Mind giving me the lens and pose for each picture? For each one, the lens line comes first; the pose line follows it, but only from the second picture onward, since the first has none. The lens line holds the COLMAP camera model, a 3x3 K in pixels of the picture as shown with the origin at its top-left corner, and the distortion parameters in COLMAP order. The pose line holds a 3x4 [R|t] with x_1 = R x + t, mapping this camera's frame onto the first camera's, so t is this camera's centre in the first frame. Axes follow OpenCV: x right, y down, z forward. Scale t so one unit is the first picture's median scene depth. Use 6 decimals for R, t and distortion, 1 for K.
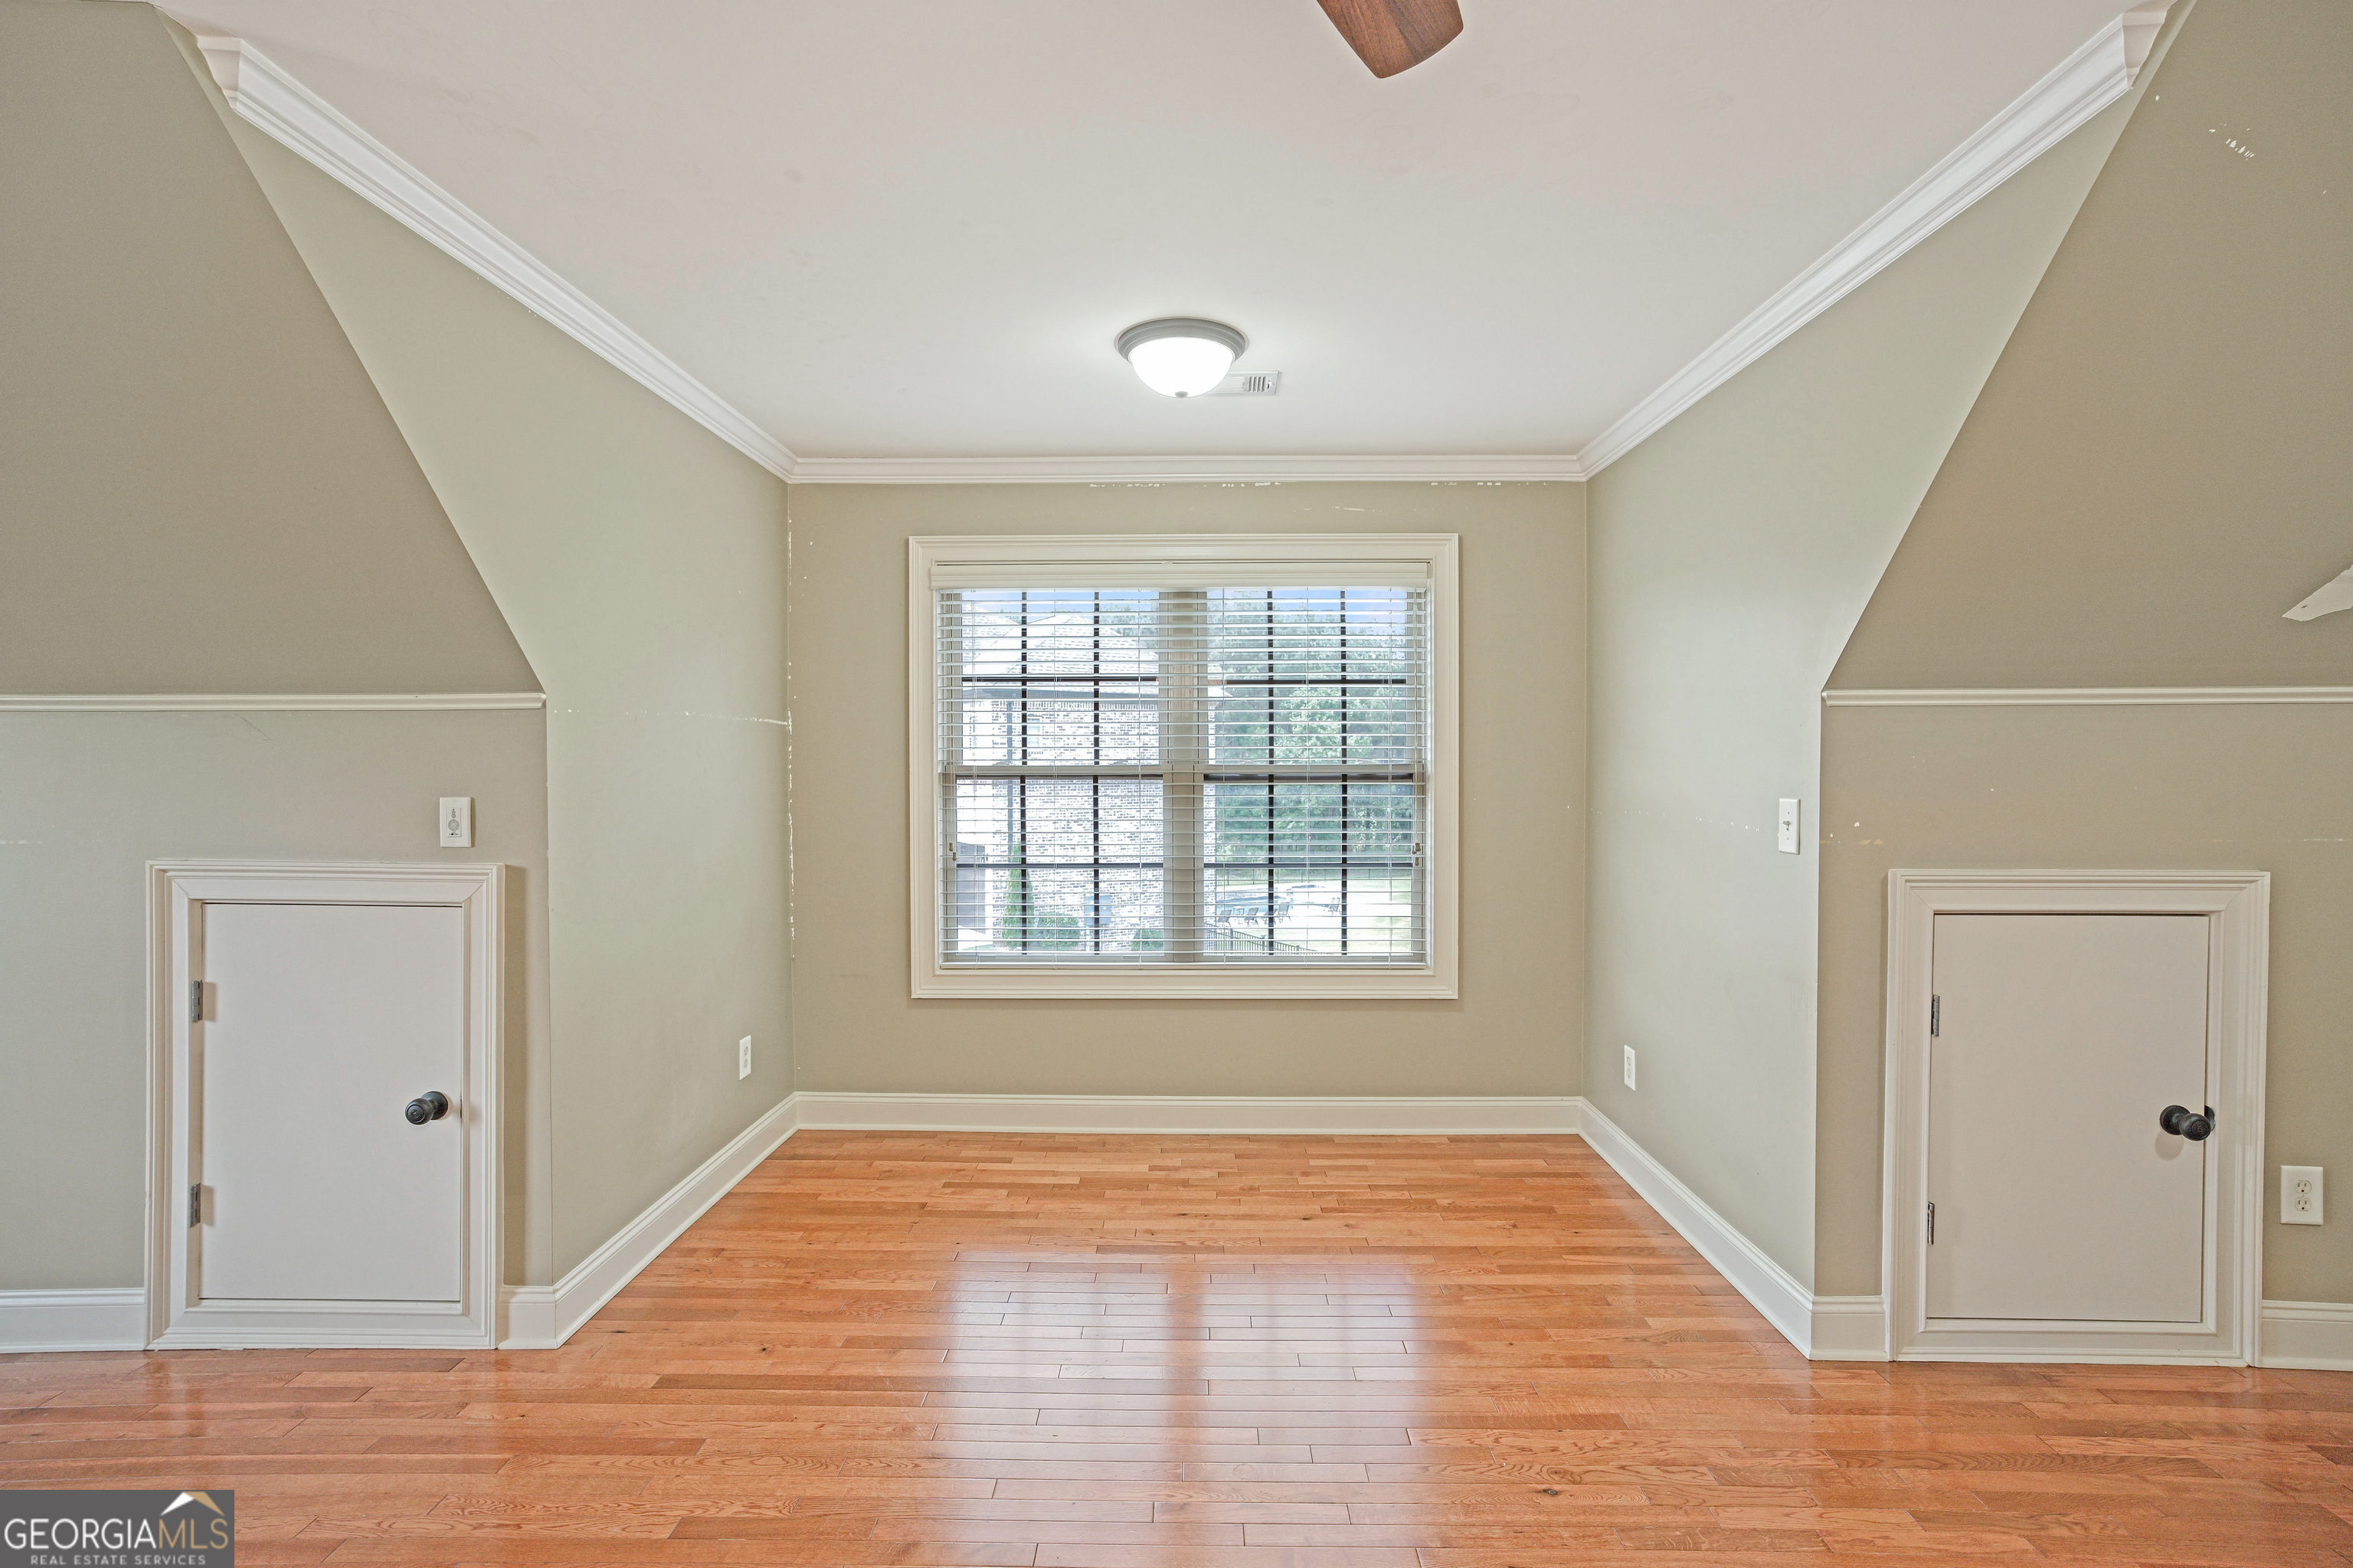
lens RADIAL K [[1128.3, 0, 1174.3], [0, 1128.3, 785.8], [0, 0, 1]] dist [0.000549, 0.005595]
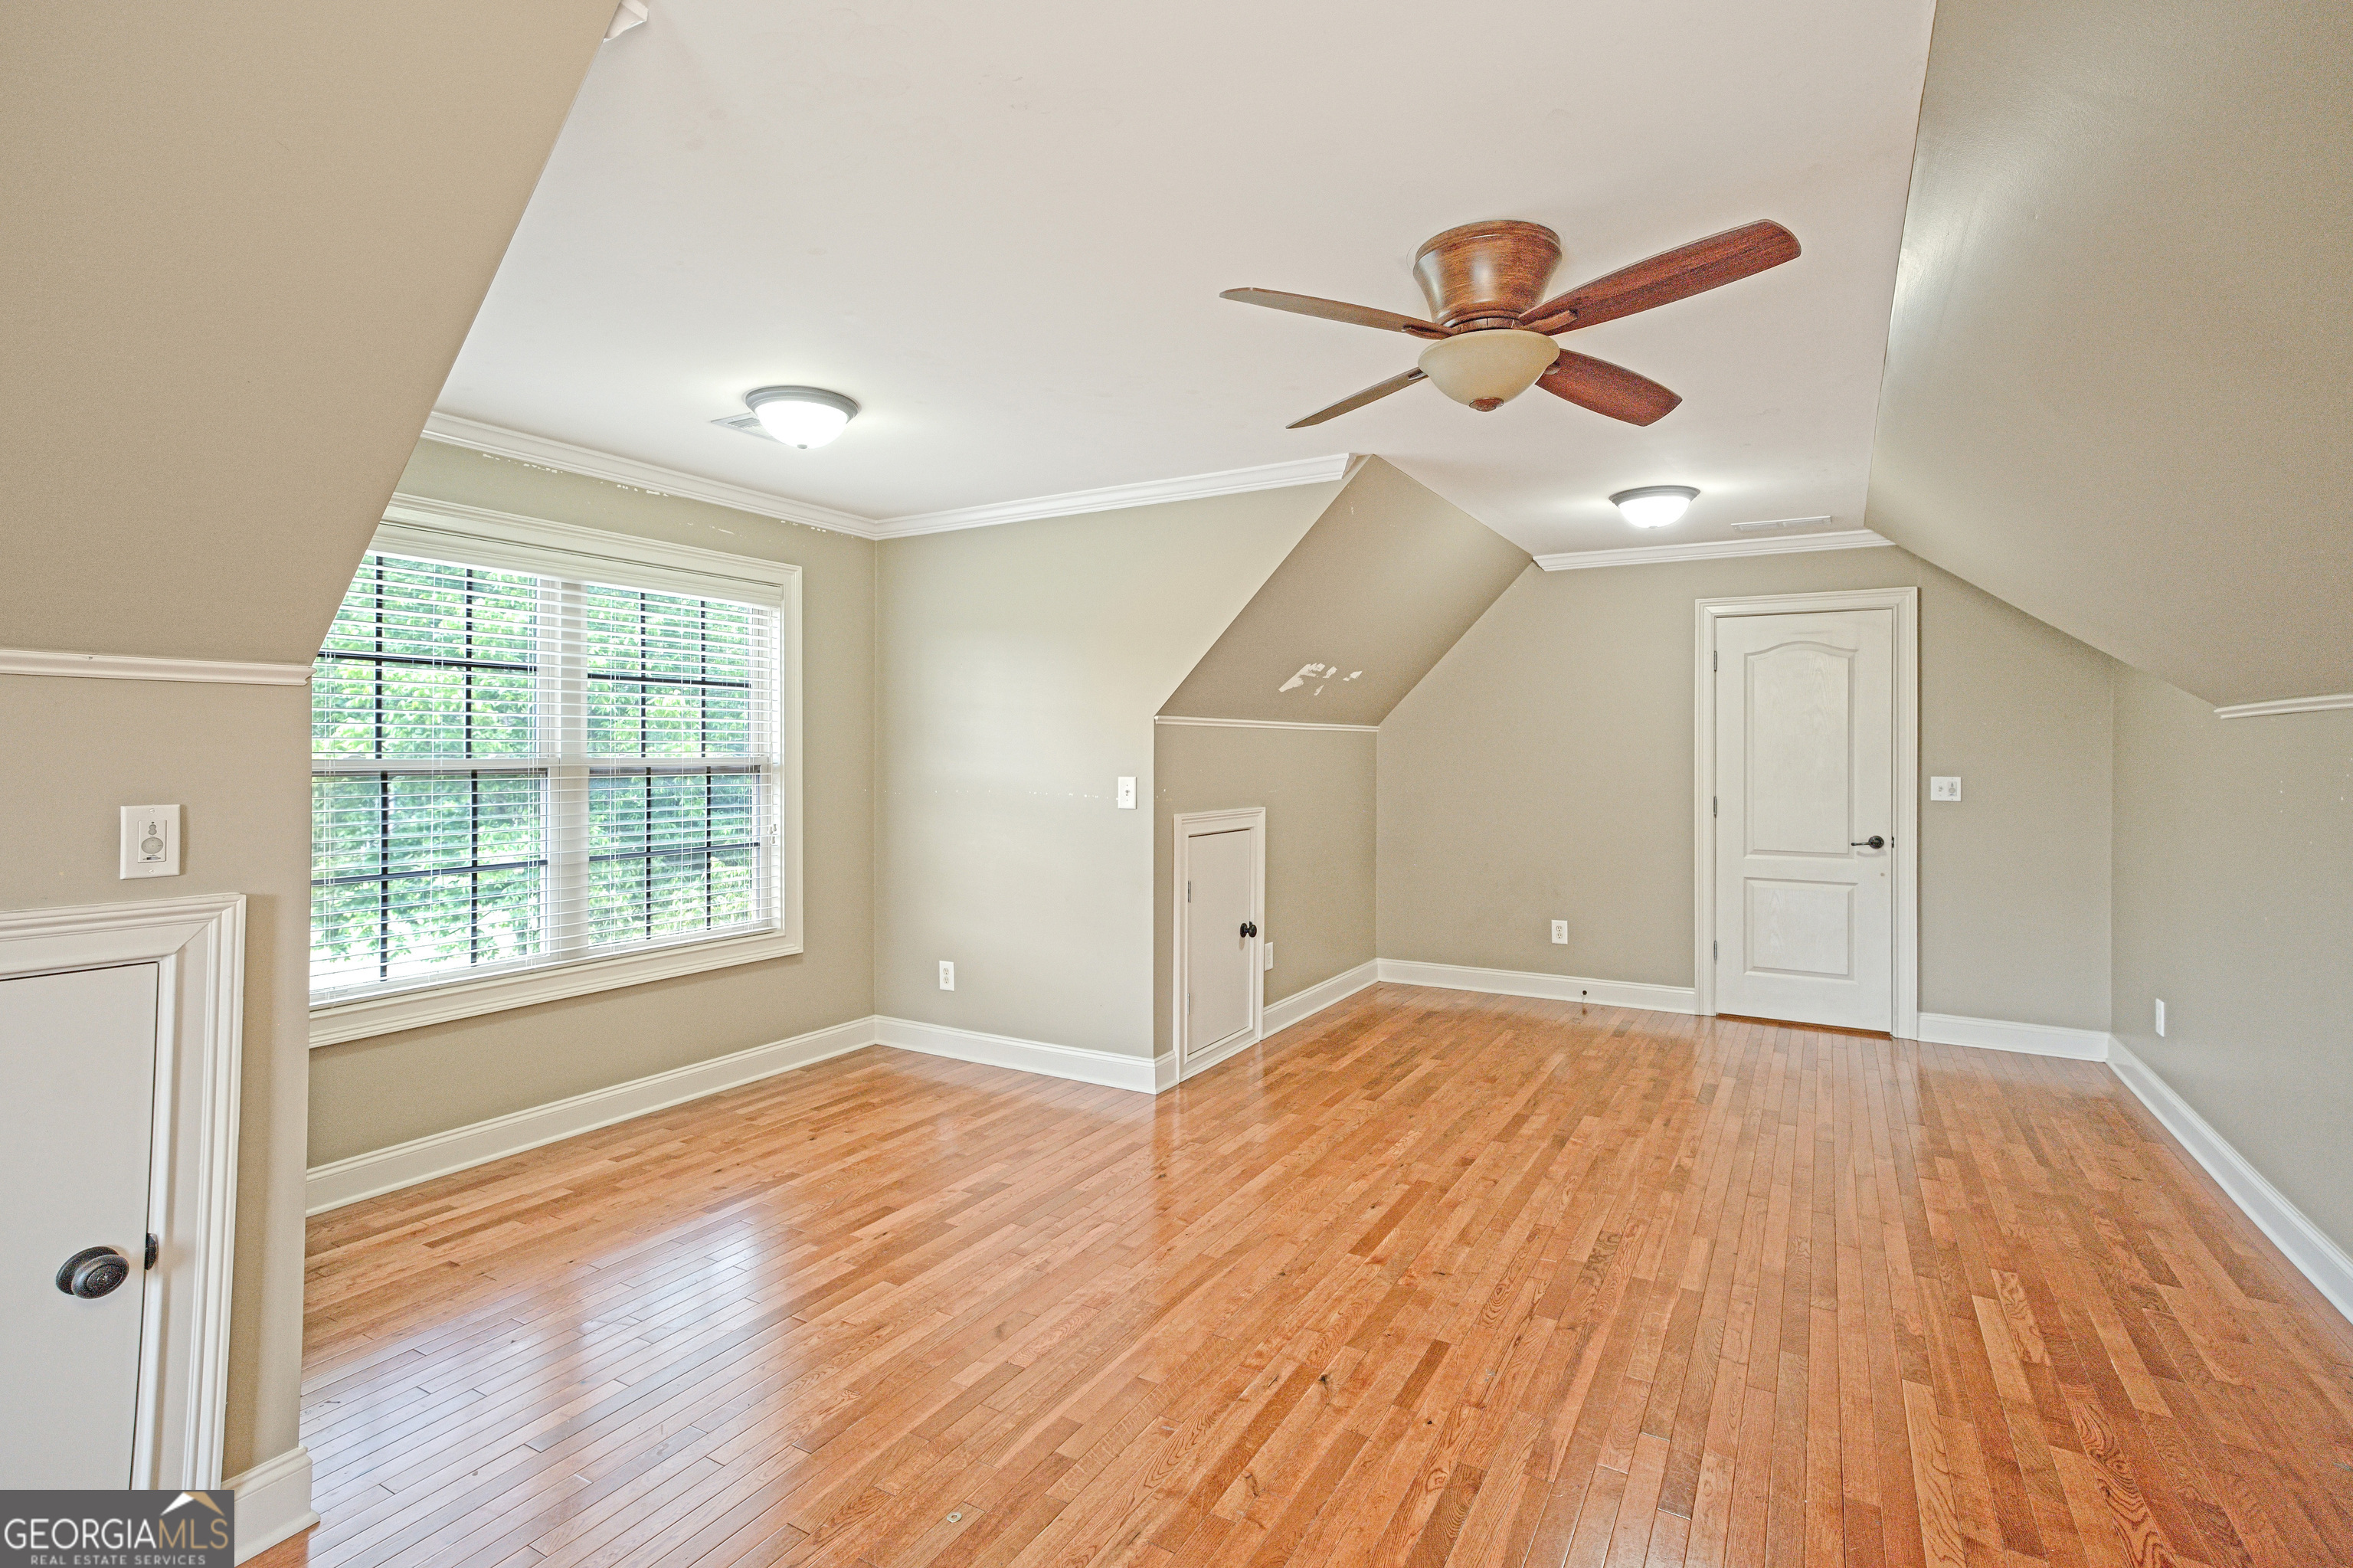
lens RADIAL K [[1128.3, 0, 1170.8], [0, 1128.3, 760.1], [0, 0, 1]] dist [0.000549, 0.005595]
pose [[0.489492, -0.002667, 0.872004, -0.681418], [0.017312, 0.999828, -0.006660, -0.001729], [-0.871836, 0.018356, 0.489454, 0.074571]]
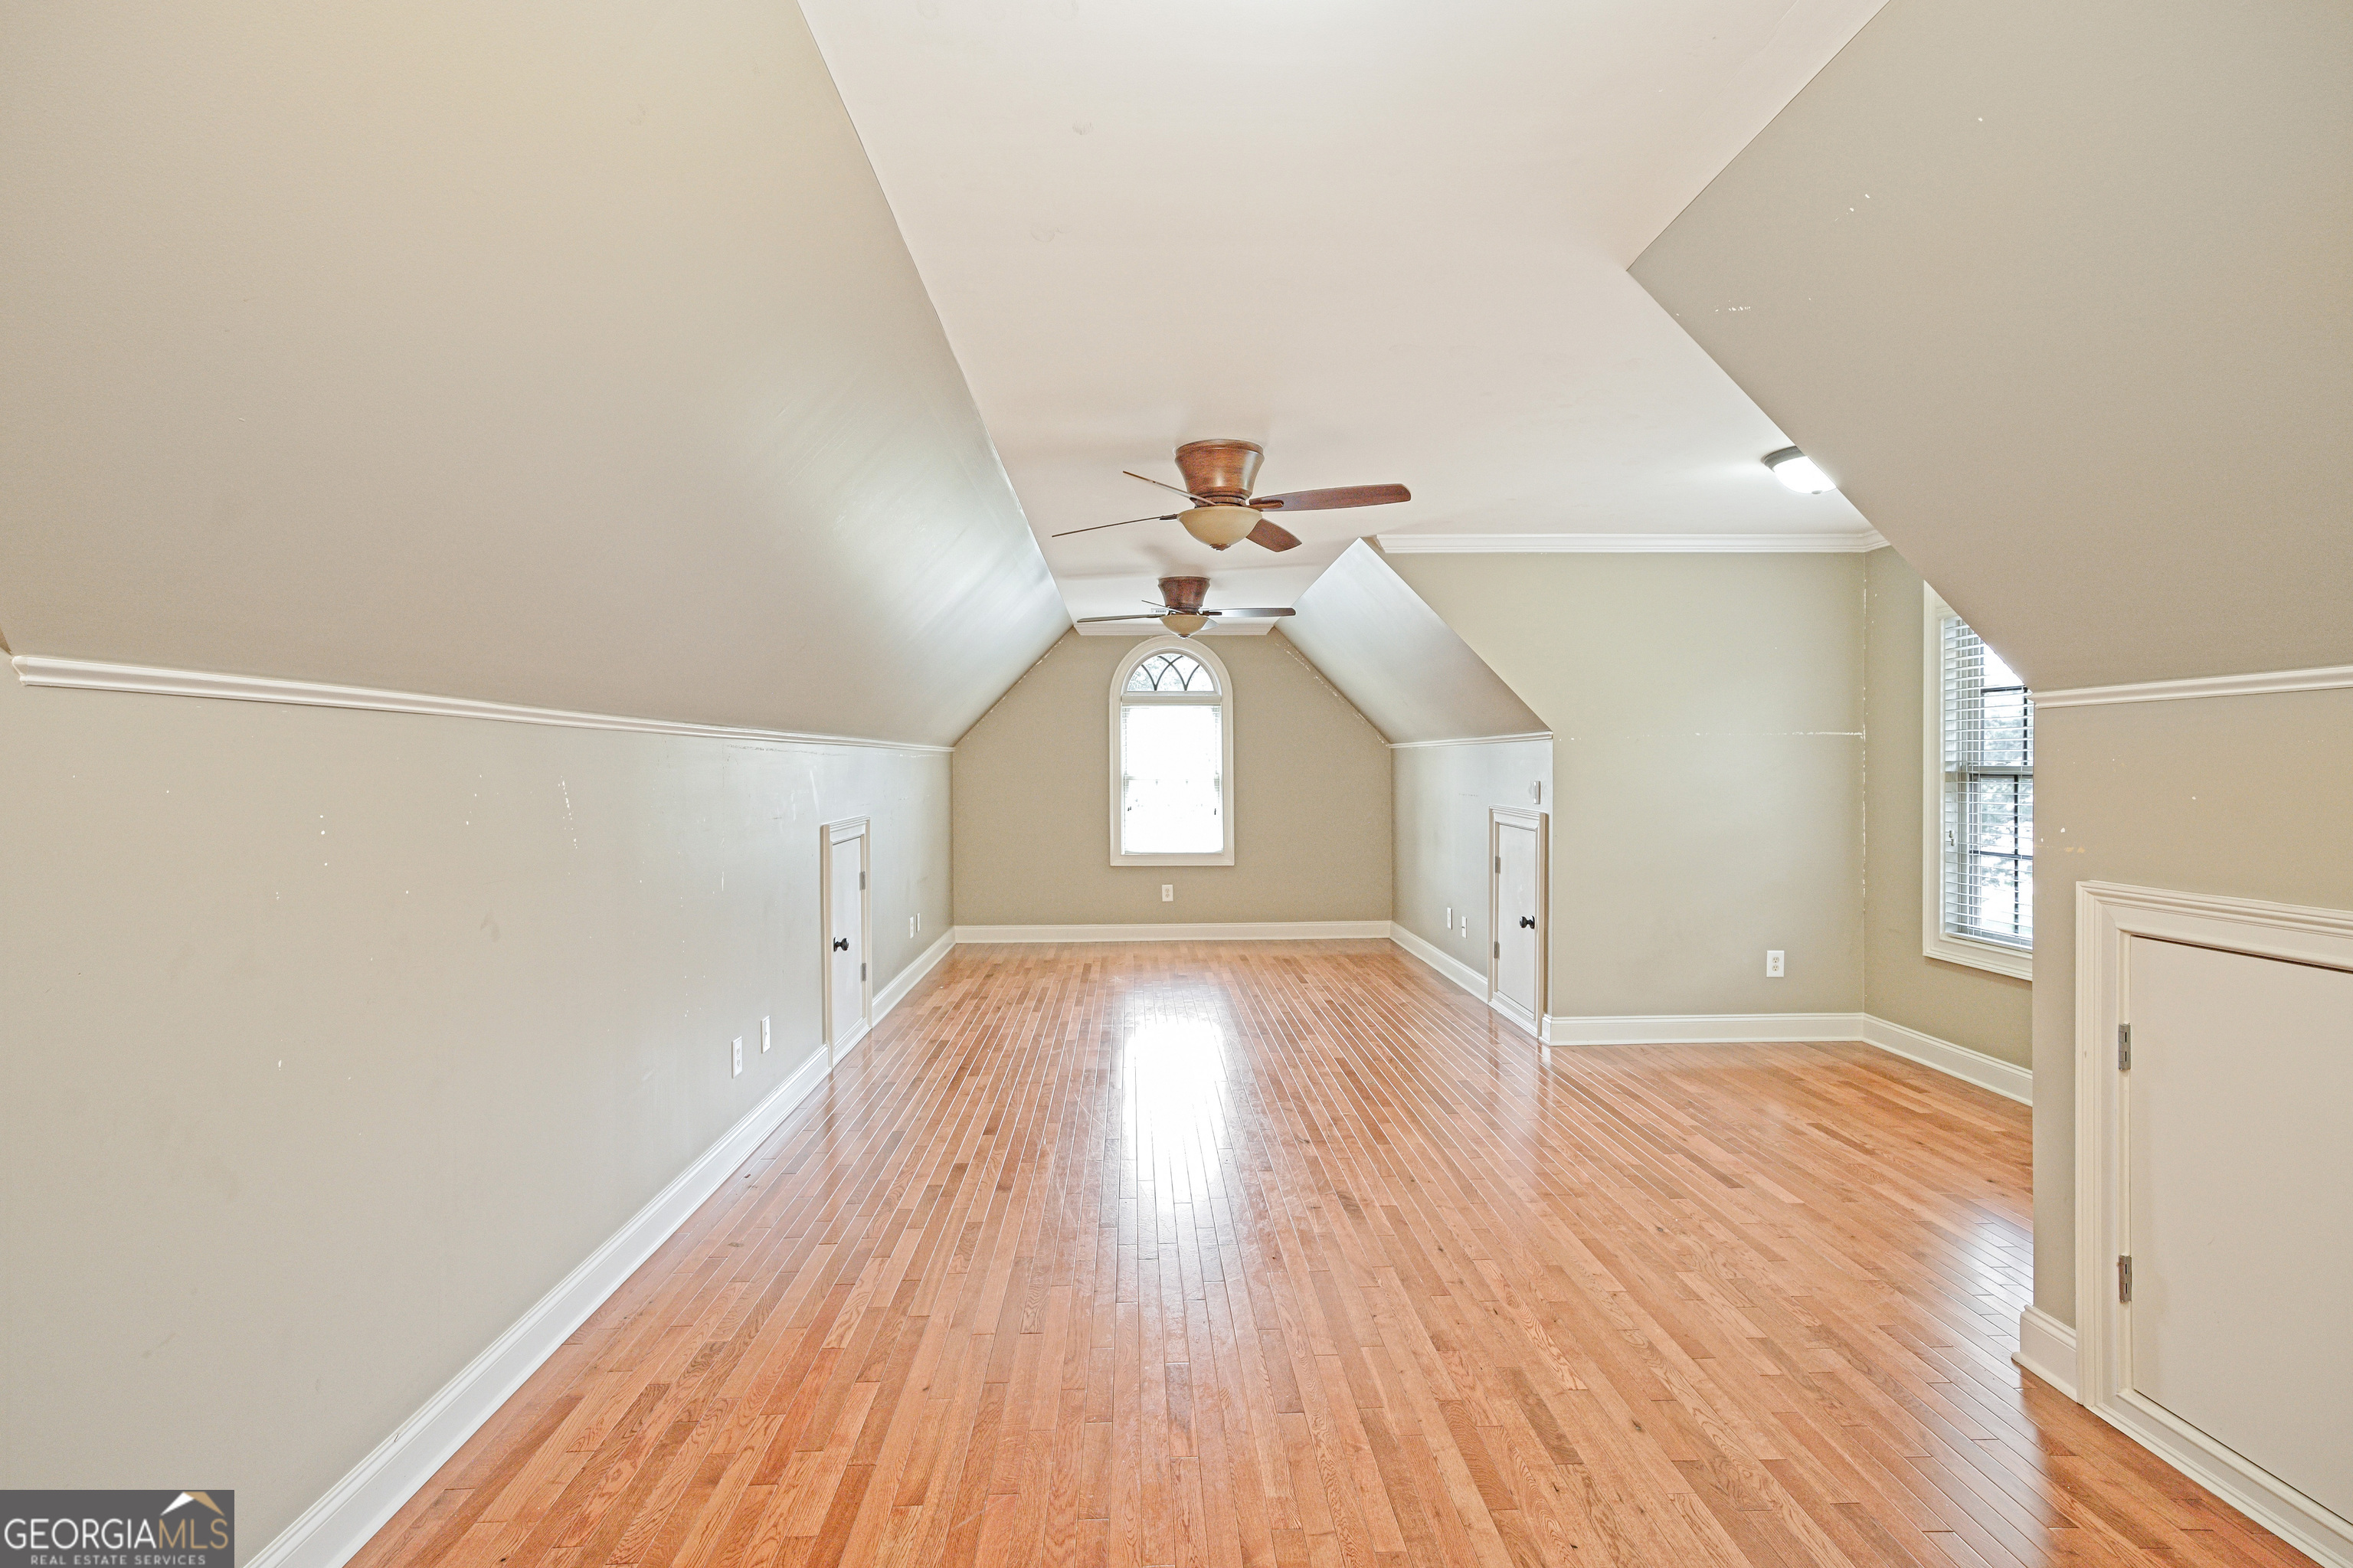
lens RADIAL K [[1128.3, 0, 1171.6], [0, 1128.3, 782.6], [0, 0, 1]] dist [0.000549, 0.005595]
pose [[0.051095, 0.013219, -0.998606, 1.083464], [-0.011822, 0.999850, 0.012630, -0.006640], [0.998624, 0.011160, 0.051244, 0.135213]]
